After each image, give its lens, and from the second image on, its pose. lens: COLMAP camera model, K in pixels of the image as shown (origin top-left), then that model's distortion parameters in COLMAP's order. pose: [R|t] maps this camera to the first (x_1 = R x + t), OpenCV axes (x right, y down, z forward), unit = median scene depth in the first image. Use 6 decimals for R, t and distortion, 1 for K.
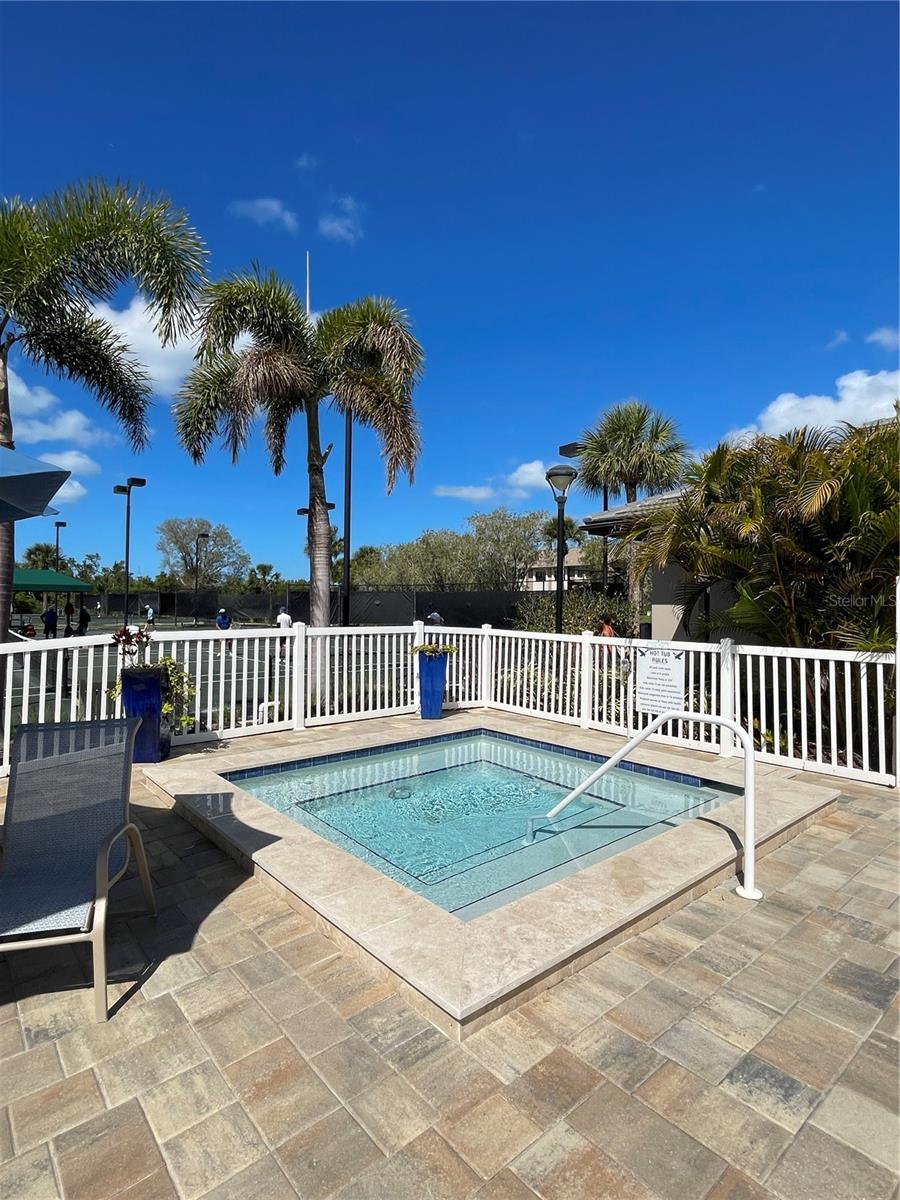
lens RADIAL K [[610.0, 0, 450.0], [0, 610.0, 600.0], [0, 0, 1]] dist [-0.004757, 0.001020]
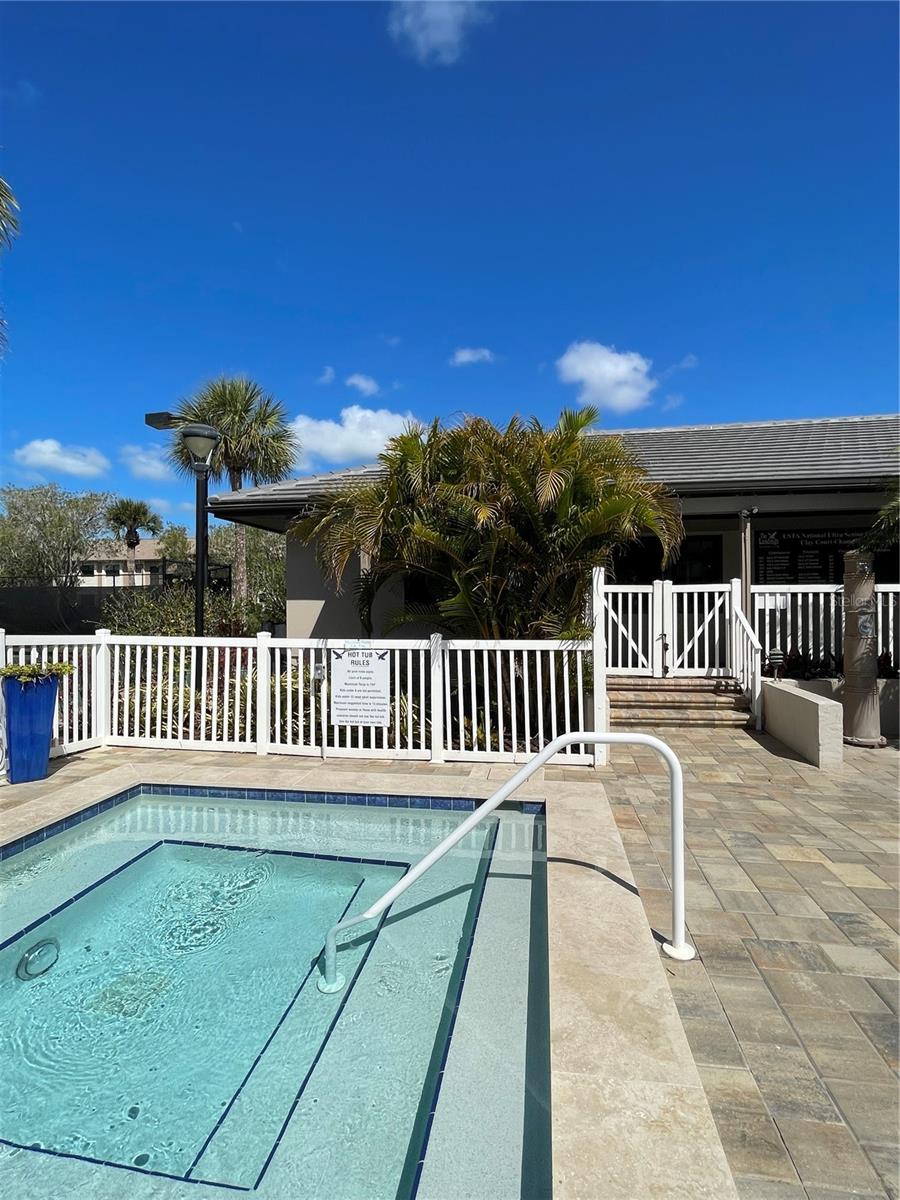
lens RADIAL K [[610.0, 0, 450.0], [0, 610.0, 600.0], [0, 0, 1]] dist [-0.004757, 0.001020]
pose [[0.767704, -0.010155, 0.640724, -0.106768], [0.007888, 0.999948, 0.006397, 0.006060], [-0.640756, 0.000143, 0.767744, 0.251366]]
